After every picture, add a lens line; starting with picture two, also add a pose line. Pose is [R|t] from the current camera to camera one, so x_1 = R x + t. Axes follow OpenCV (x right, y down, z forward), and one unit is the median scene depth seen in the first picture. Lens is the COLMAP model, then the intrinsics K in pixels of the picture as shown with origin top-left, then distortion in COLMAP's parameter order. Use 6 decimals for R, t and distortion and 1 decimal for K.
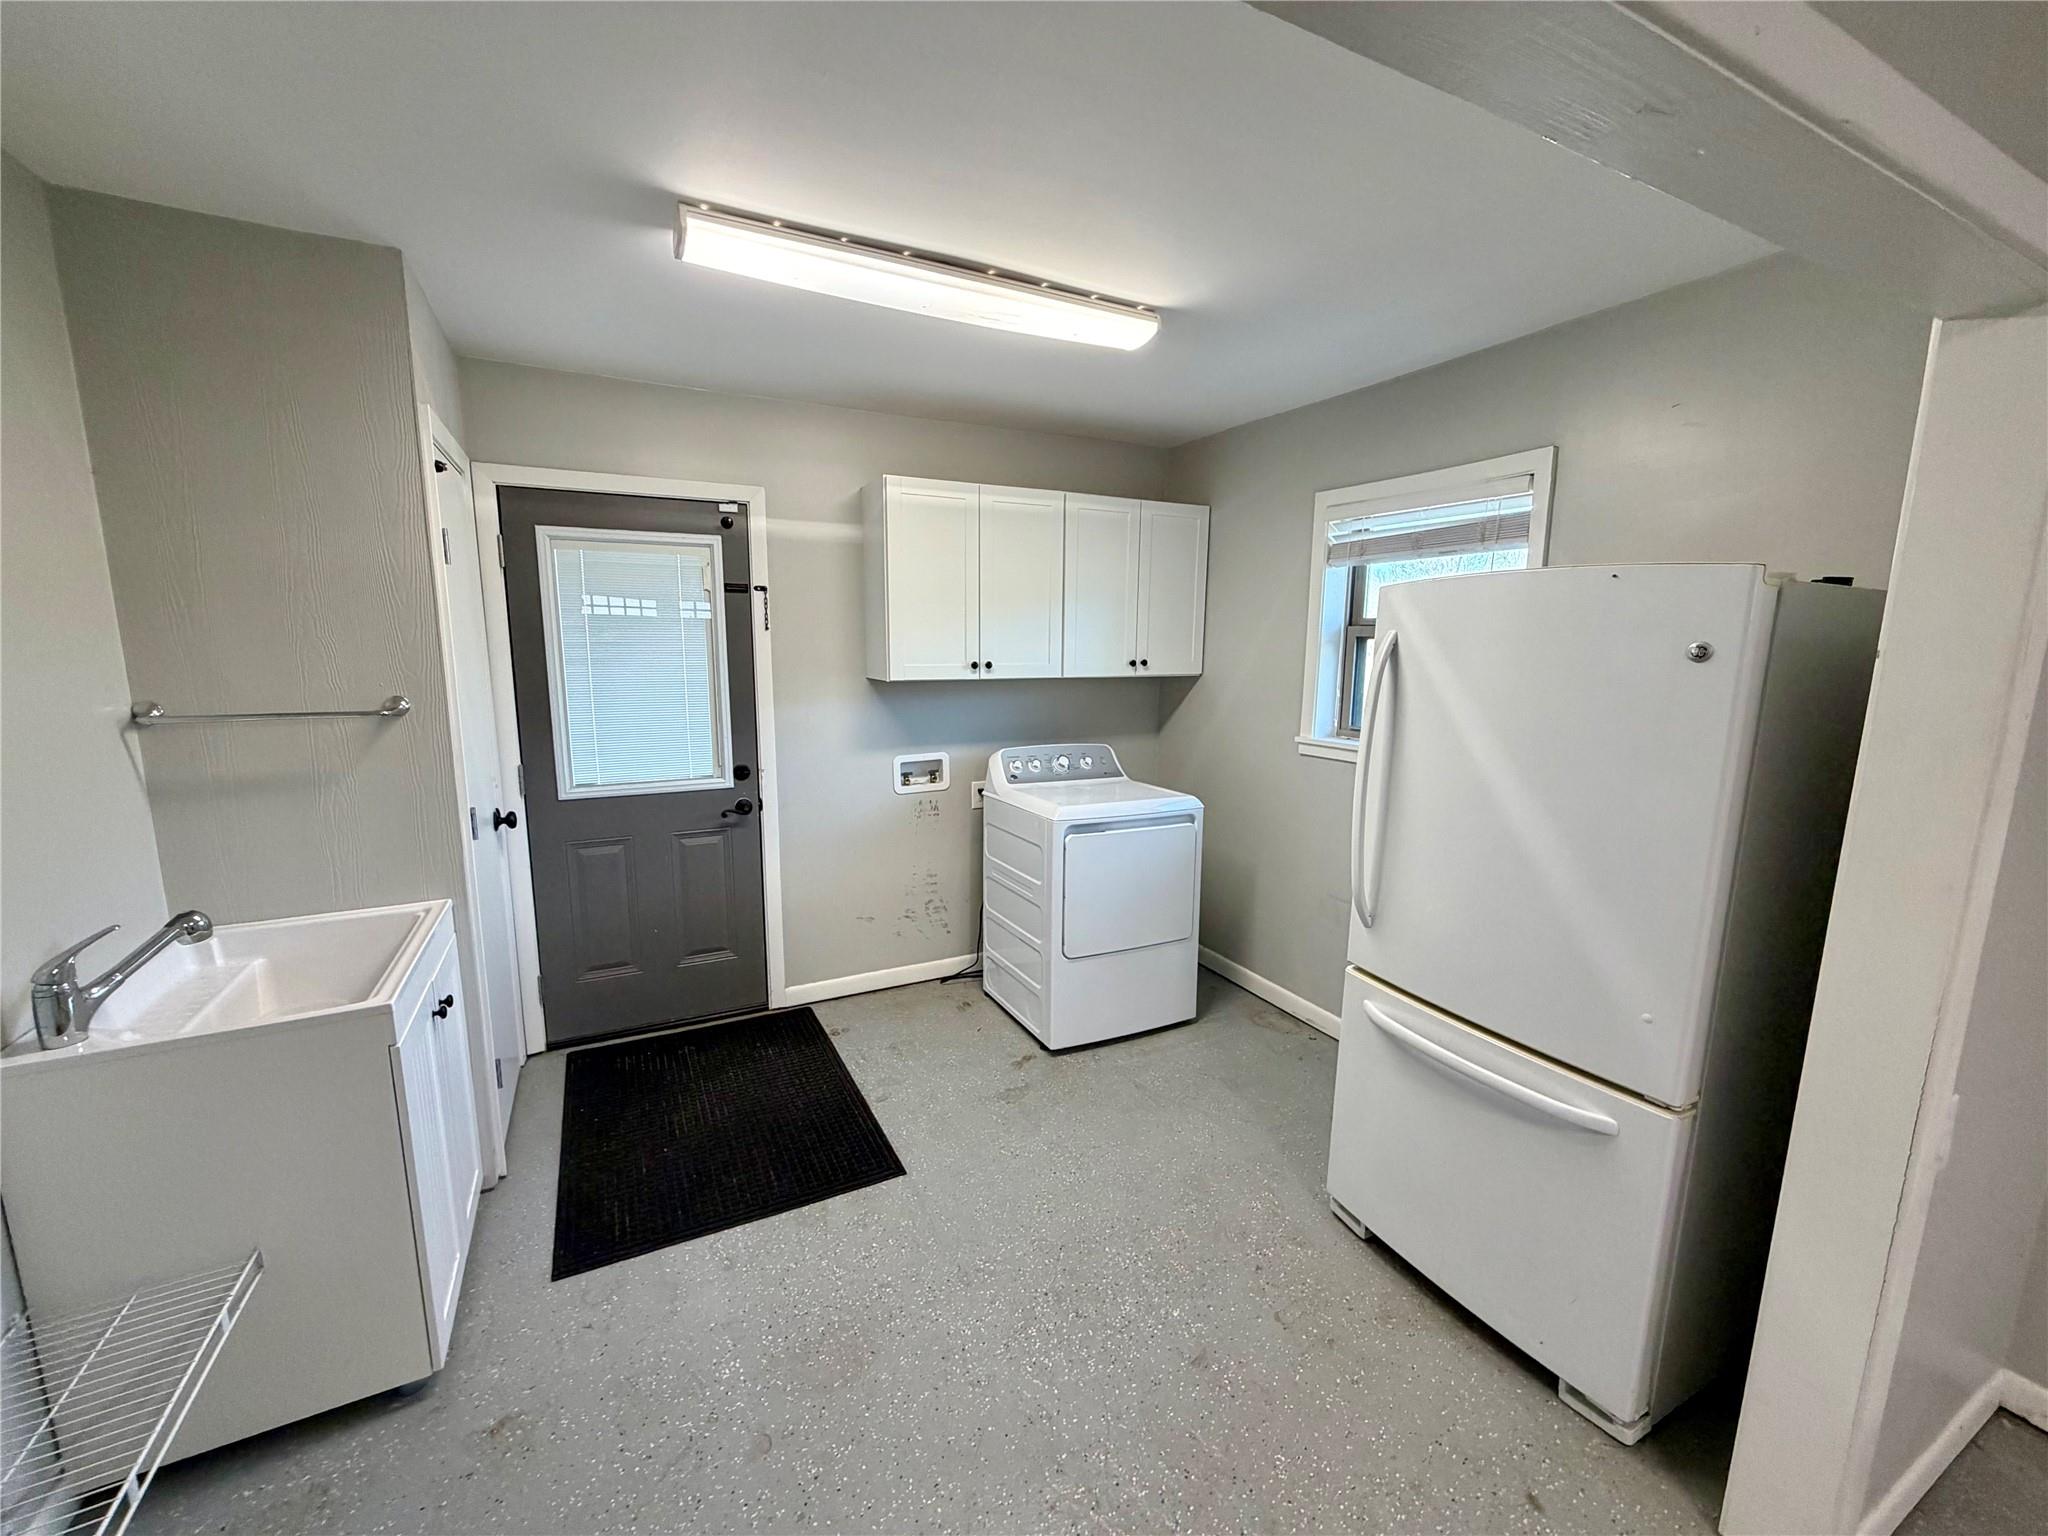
lens RADIAL K [[817.8, 0, 1029.6], [0, 817.8, 774.2], [0, 0, 1]] dist [-0.000038, 0.000231]
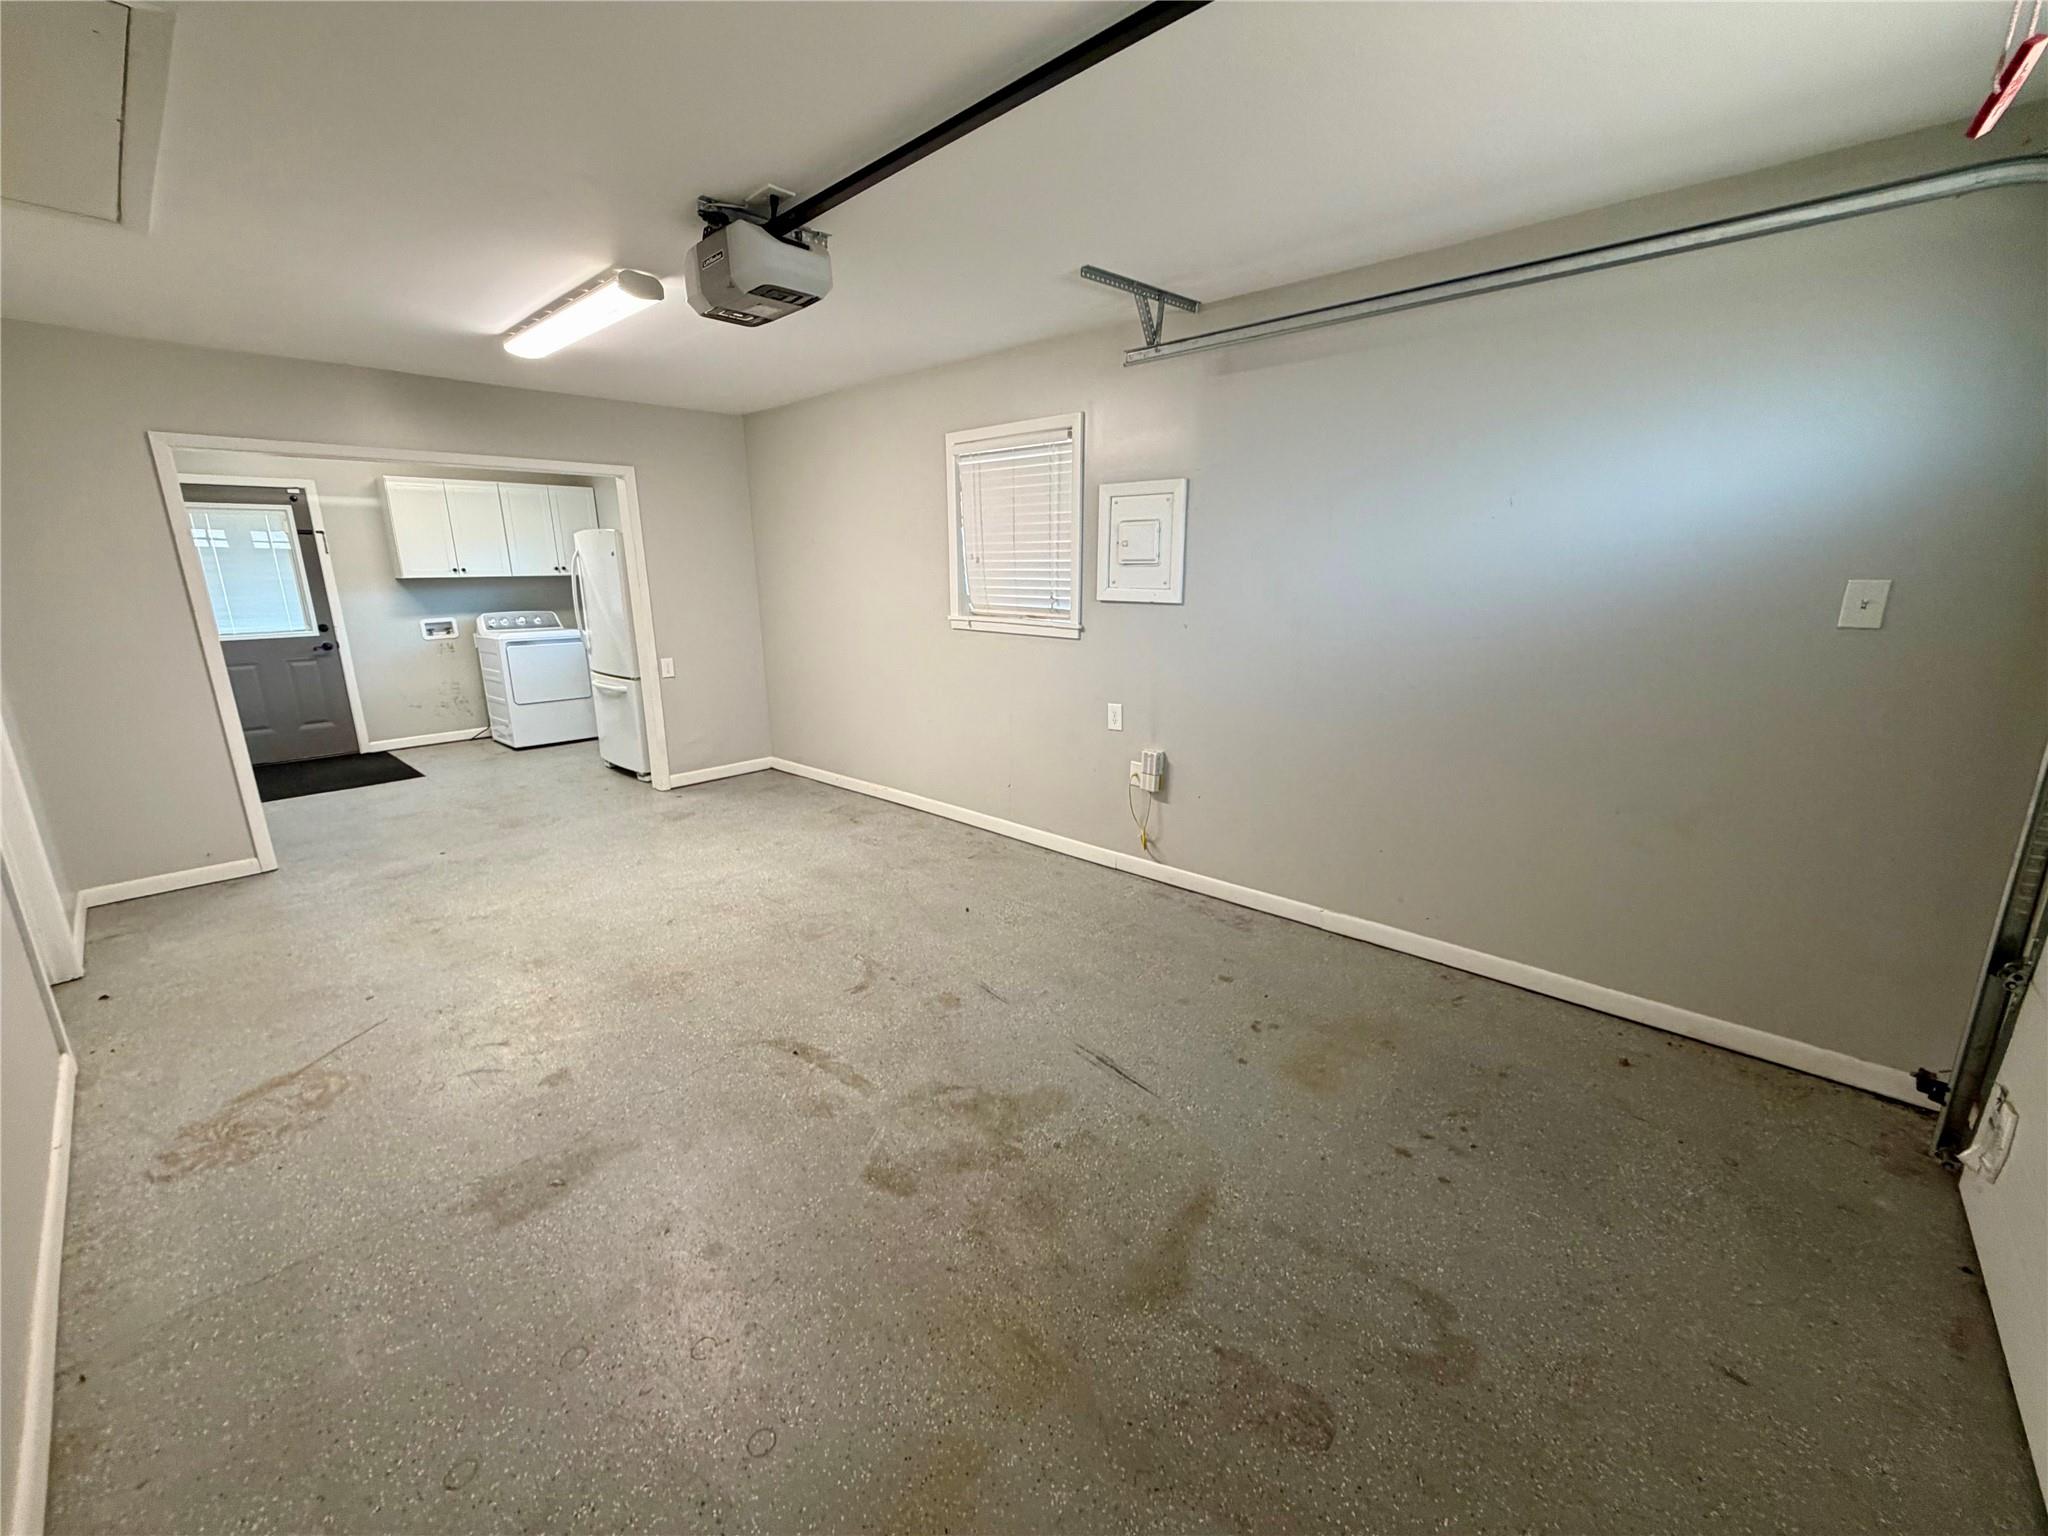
lens RADIAL K [[817.8, 0, 1024.5], [0, 817.8, 773.3], [0, 0, 1]] dist [-0.000038, 0.000231]
pose [[0.939745, -0.099755, 0.326999, 0.544168], [0.072047, 0.992789, 0.095809, 0.273934], [-0.334198, -0.066477, 0.940155, -1.407794]]
